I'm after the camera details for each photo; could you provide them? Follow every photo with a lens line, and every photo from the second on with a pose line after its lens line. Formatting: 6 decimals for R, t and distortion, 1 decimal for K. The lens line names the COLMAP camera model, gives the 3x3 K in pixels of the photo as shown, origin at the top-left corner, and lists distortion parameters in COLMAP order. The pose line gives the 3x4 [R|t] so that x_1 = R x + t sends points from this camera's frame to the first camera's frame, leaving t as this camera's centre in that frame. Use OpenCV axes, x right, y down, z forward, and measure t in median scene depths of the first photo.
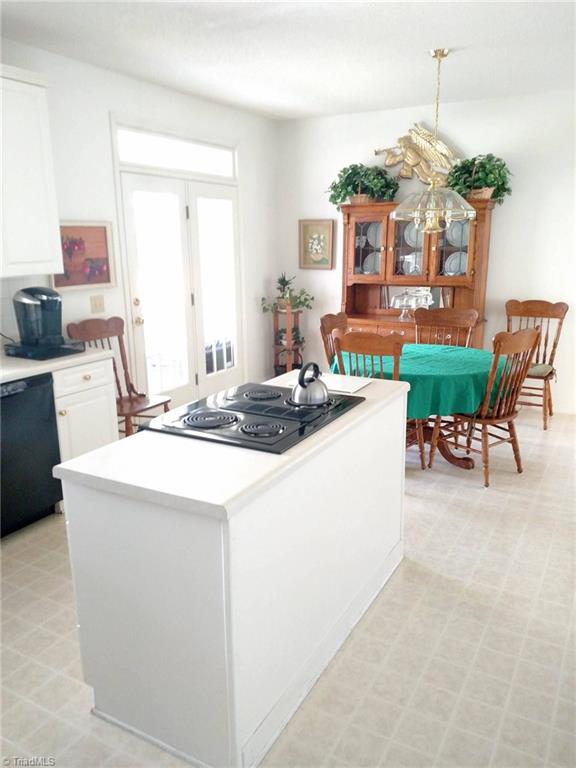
lens RADIAL K [[607.0, 0, 285.9], [0, 607.0, 383.7], [0, 0, 1]] dist [0.039851, -0.006973]
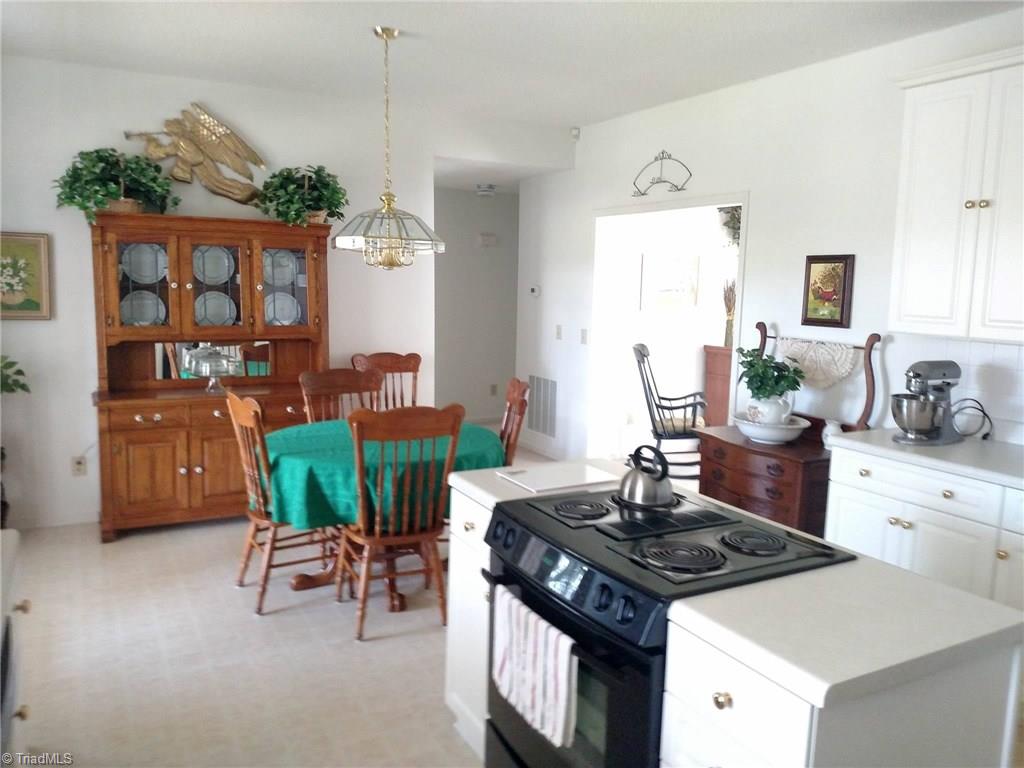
lens RADIAL K [[809.4, 0, 507.5], [0, 809.4, 388.0], [0, 0, 1]] dist [0.039851, -0.006973]
pose [[0.573926, -0.090781, 0.813860, -0.342305], [0.169835, 0.985423, -0.009849, -0.048357], [-0.801102, 0.143874, 0.580978, 0.239590]]
